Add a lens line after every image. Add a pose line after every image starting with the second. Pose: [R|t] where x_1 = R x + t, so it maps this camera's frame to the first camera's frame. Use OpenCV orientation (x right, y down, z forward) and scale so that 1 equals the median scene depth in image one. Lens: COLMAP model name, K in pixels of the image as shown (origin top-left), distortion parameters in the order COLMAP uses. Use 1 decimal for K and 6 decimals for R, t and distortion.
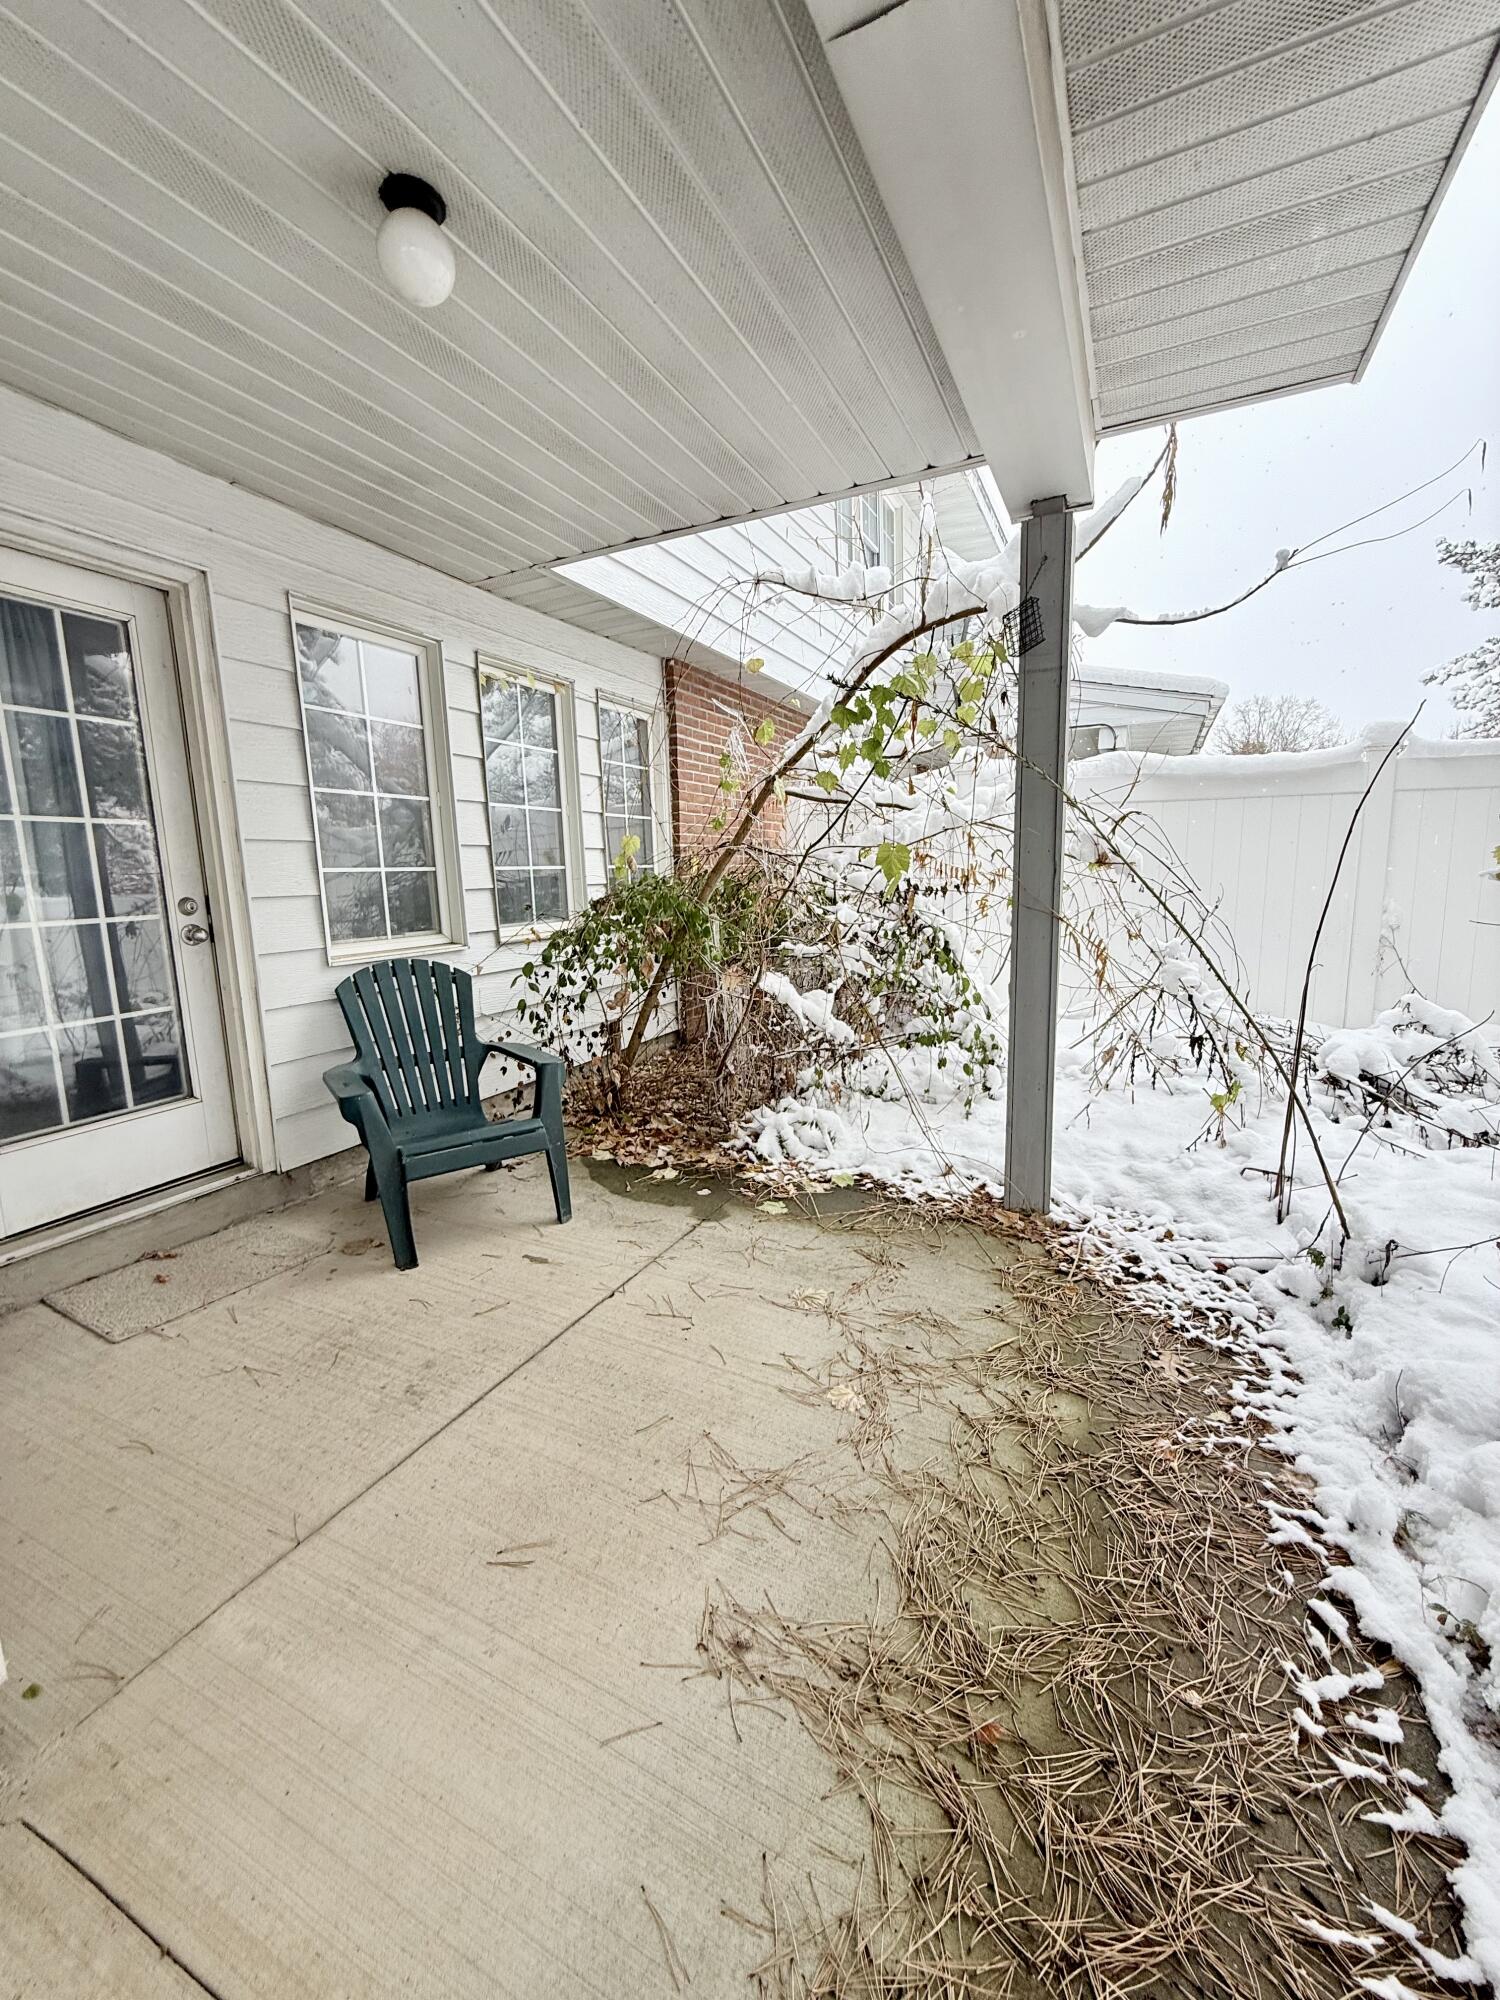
lens RADIAL K [[798.9, 0, 750.2], [0, 798.9, 998.3], [0, 0, 1]] dist [-0.000642, 0.000426]
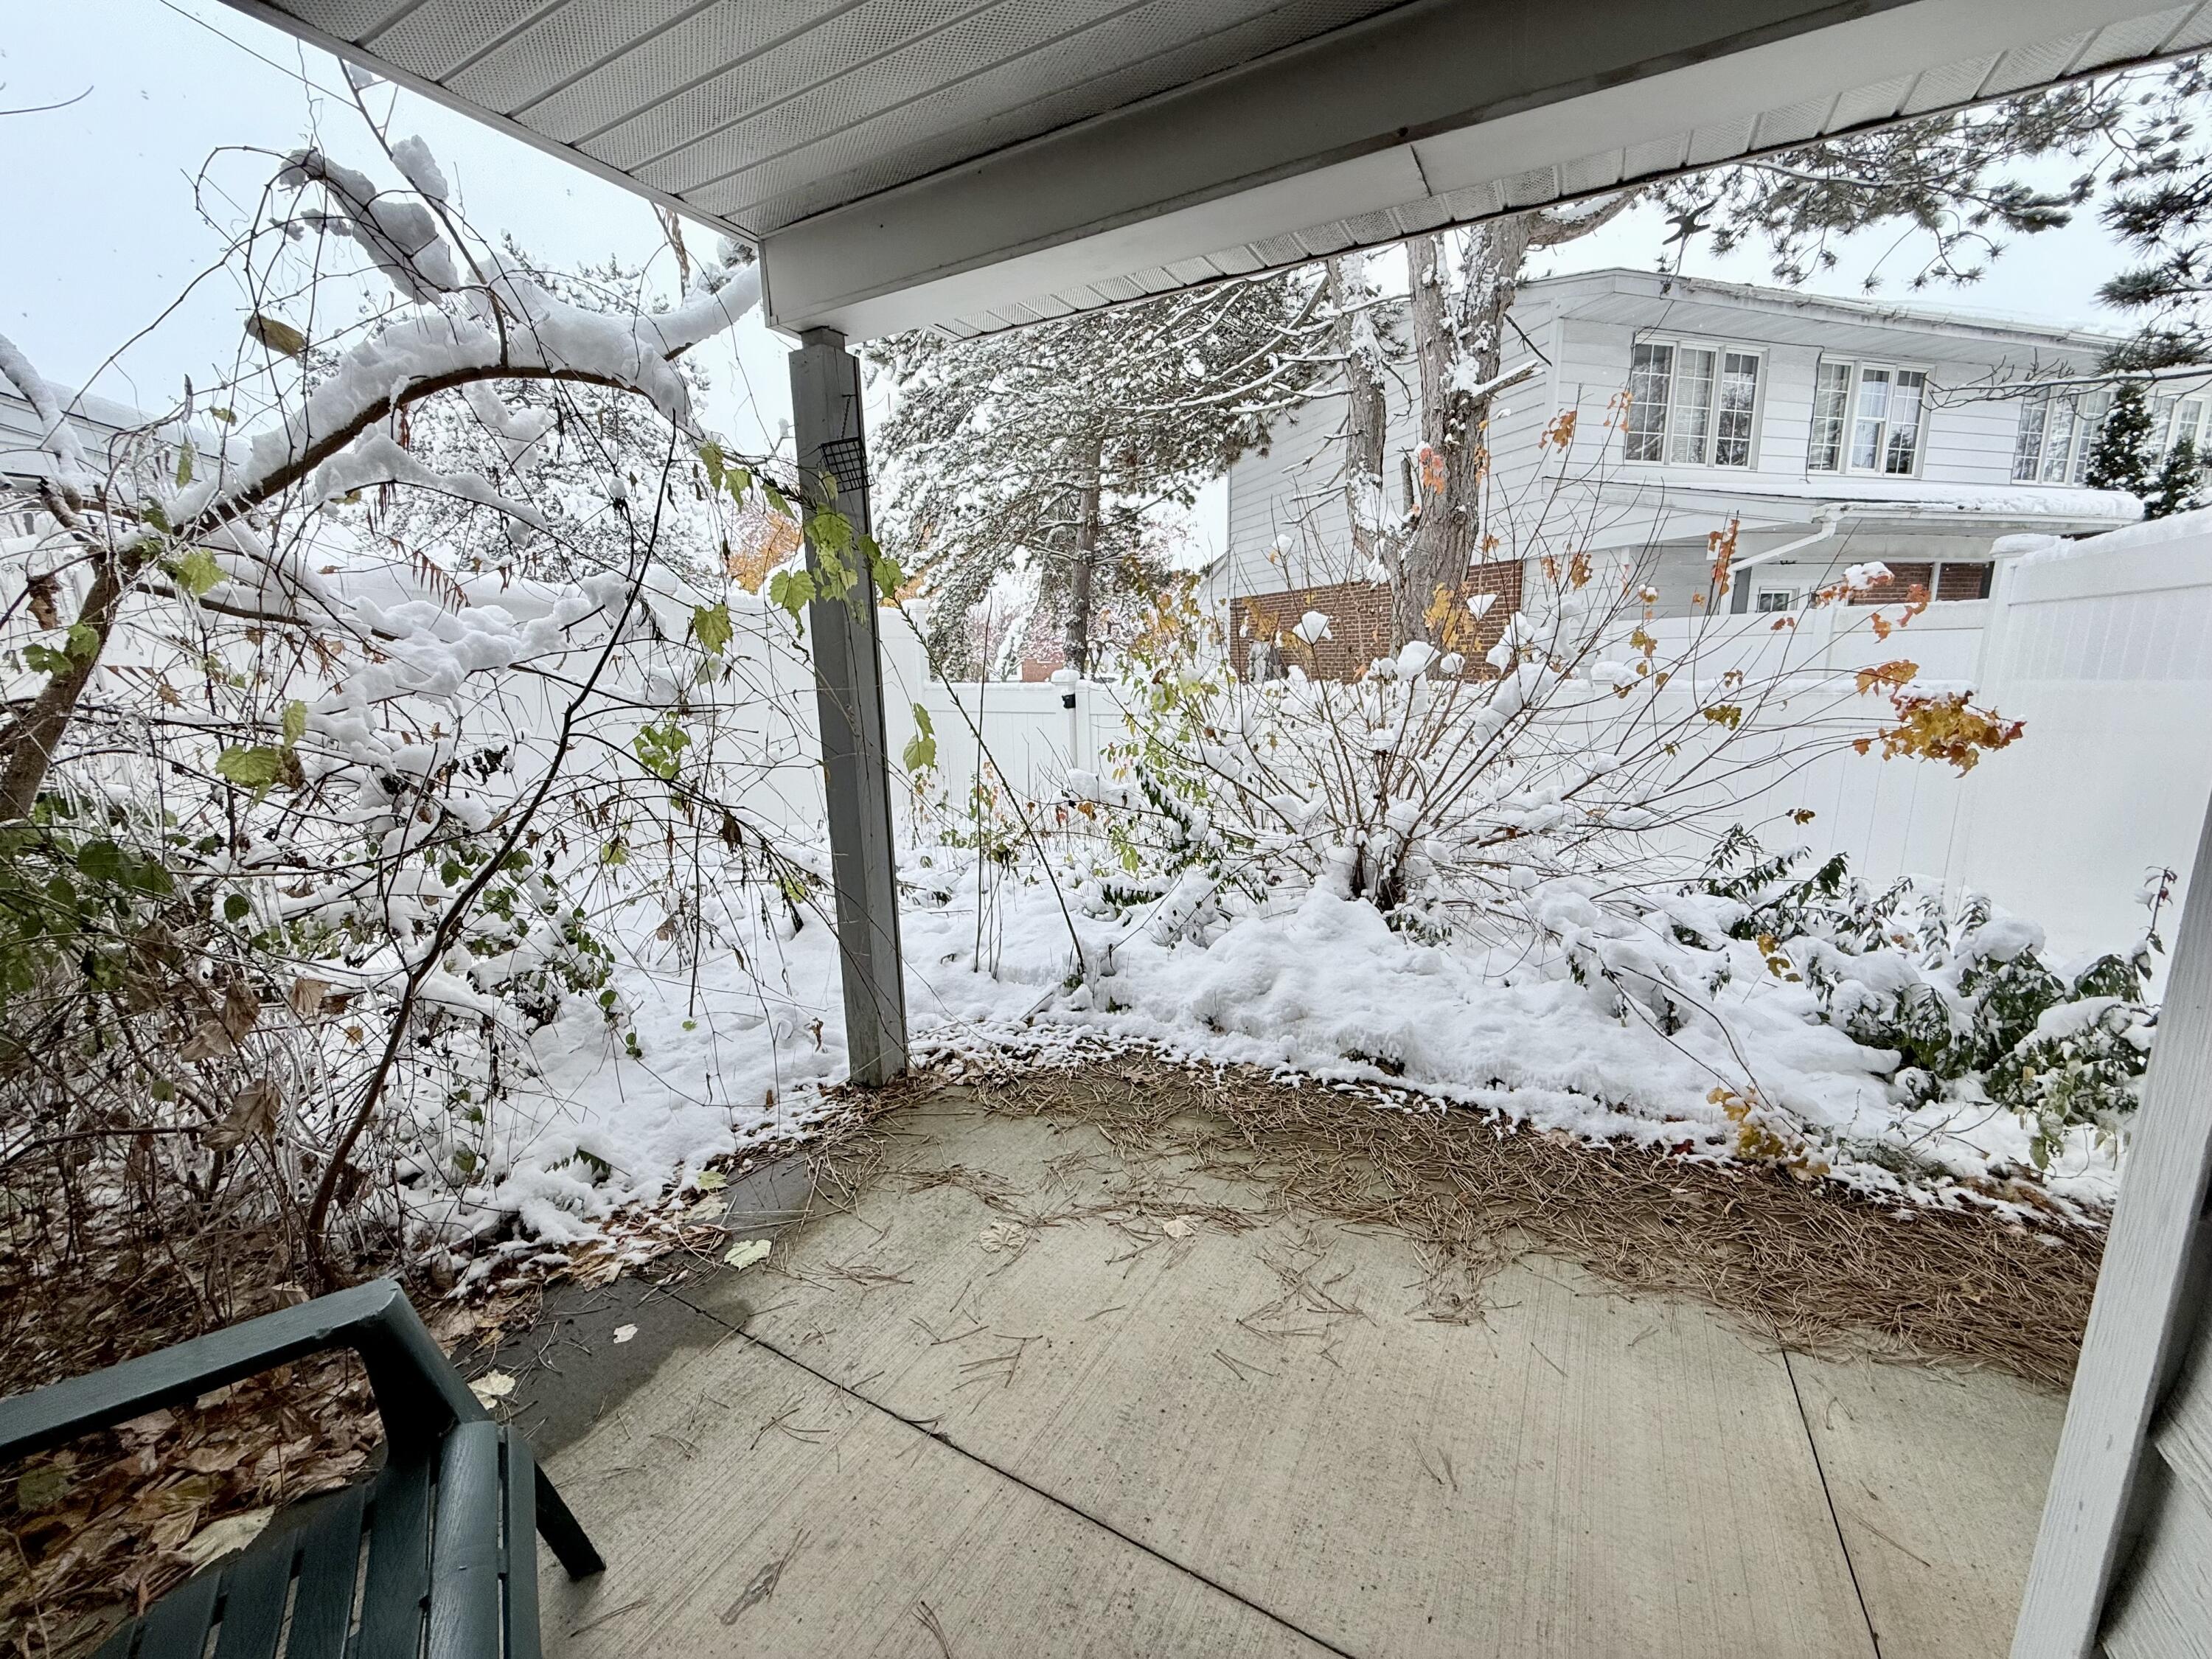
lens RADIAL K [[883.5, 0, 1100.5], [0, 883.5, 831.8], [0, 0, 1]] dist [-0.000642, 0.000426]
pose [[0.048949, -0.178230, 0.982771, -0.836535], [0.181778, 0.969107, 0.166698, -0.196941], [-0.982121, 0.170487, 0.079835, 0.813350]]
